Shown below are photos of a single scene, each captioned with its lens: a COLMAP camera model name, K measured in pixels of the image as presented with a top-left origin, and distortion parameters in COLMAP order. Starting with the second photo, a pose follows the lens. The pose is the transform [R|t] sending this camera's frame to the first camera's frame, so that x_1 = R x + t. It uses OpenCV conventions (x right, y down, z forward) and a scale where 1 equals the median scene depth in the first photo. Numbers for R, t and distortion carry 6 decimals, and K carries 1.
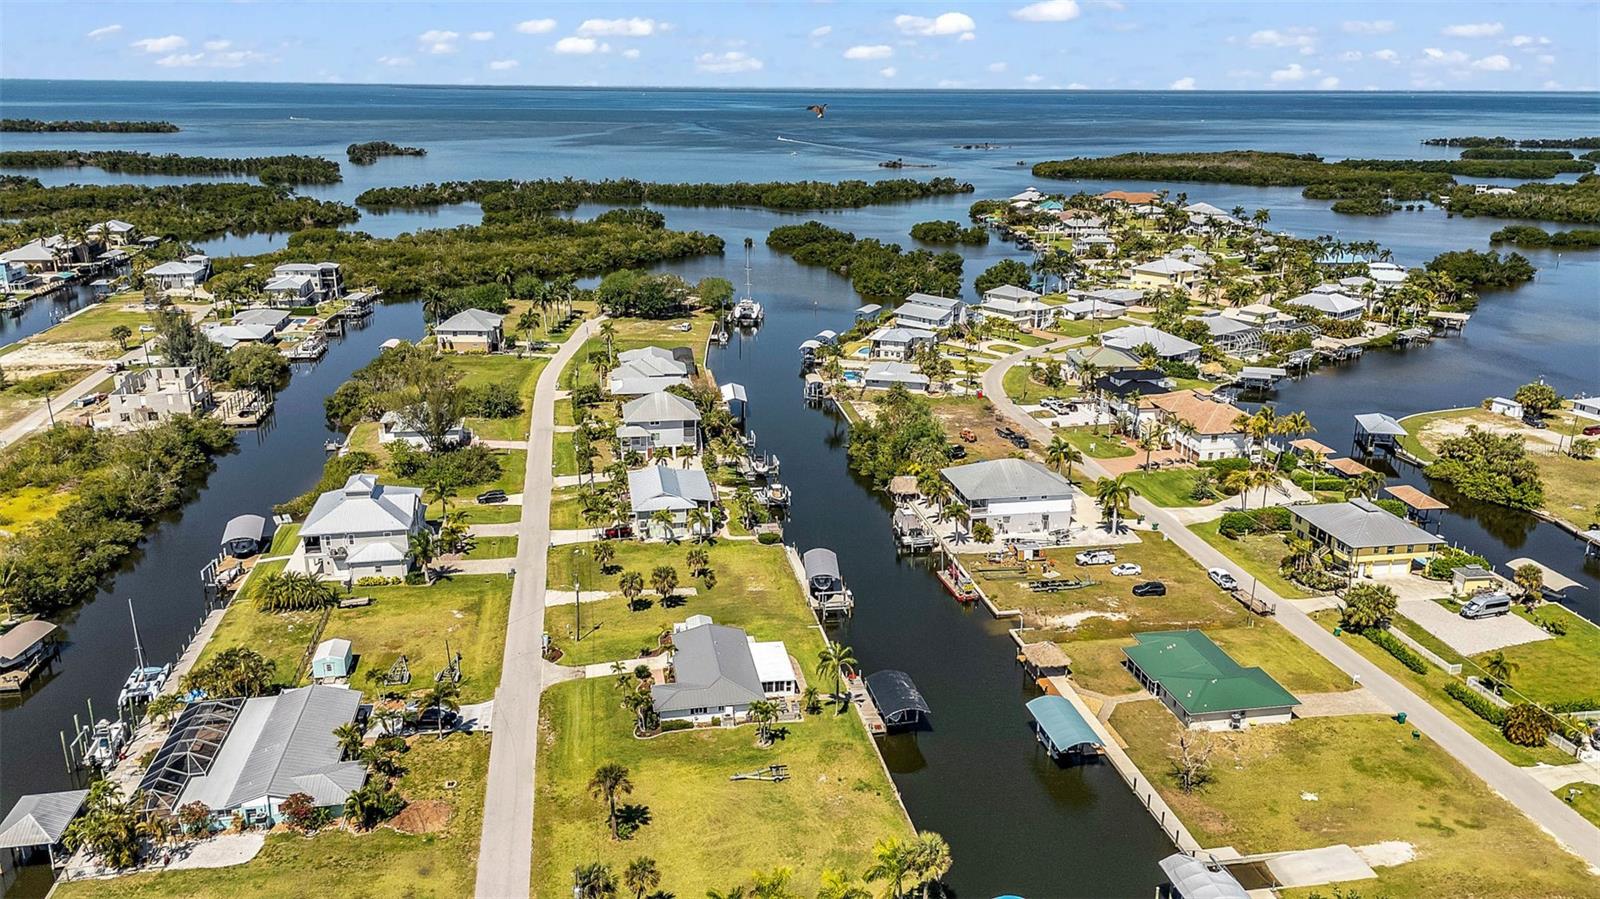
lens RADIAL K [[1178.5, 0, 800.0], [0, 1178.5, 449.5], [0, 0, 1]] dist [0.098988, -0.118506]
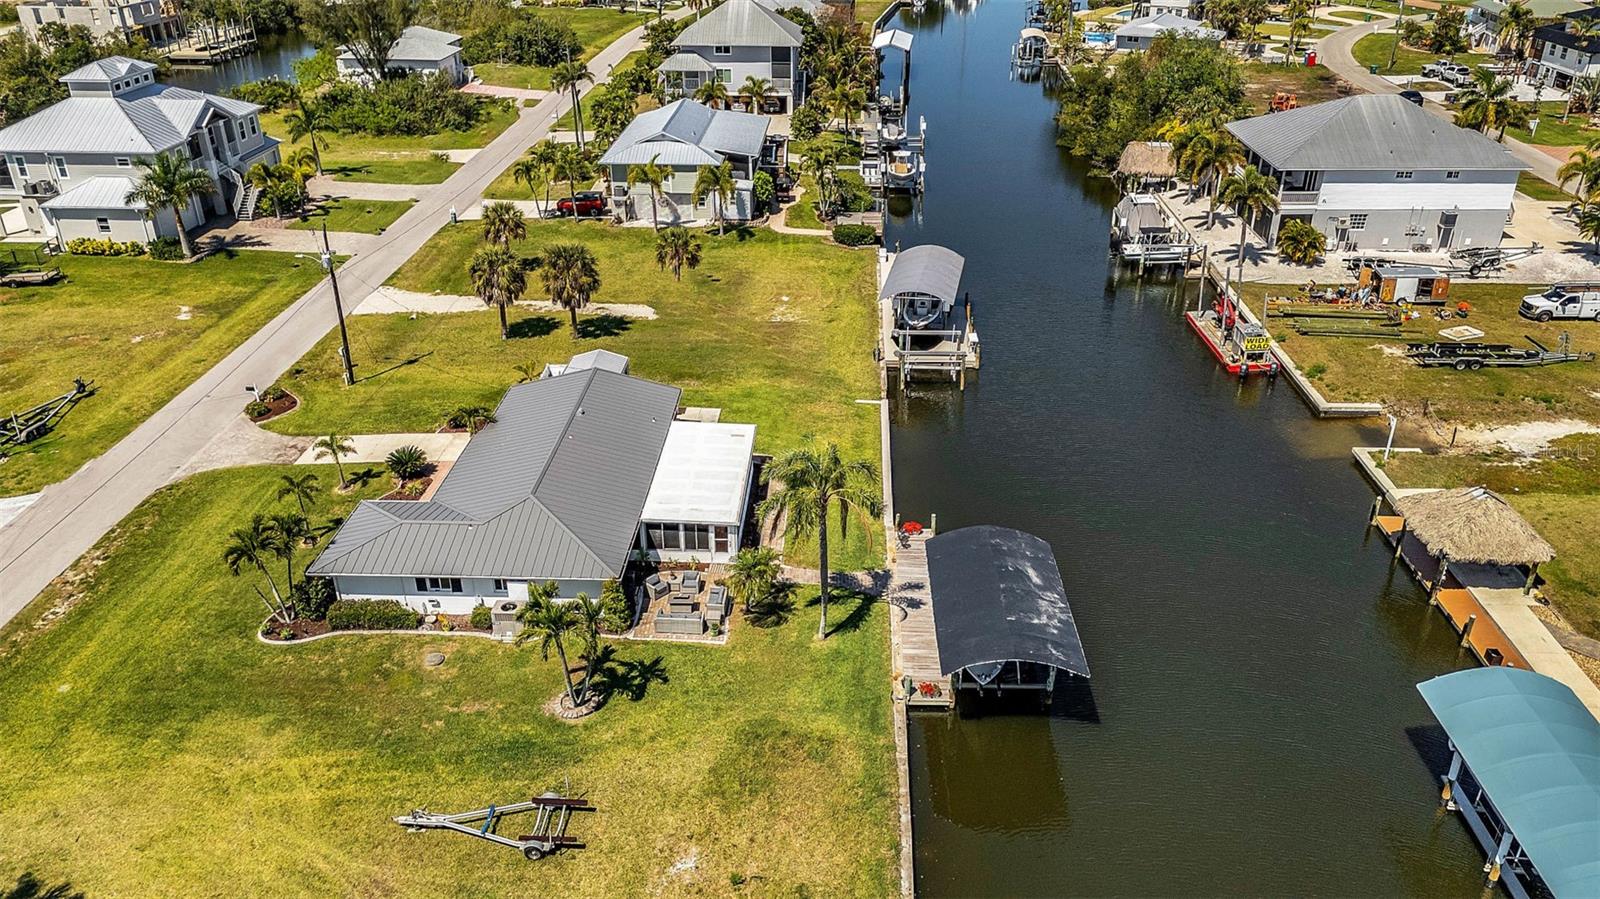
lens RADIAL K [[1178.5, 0, 800.0], [0, 1178.5, 449.5], [0, 0, 1]] dist [0.098988, -0.118506]
pose [[0.973545, 0.092938, -0.208740, 0.071762], [-0.055388, 0.982285, 0.179020, 0.082138], [0.221680, -0.162722, 0.961447, 0.515892]]
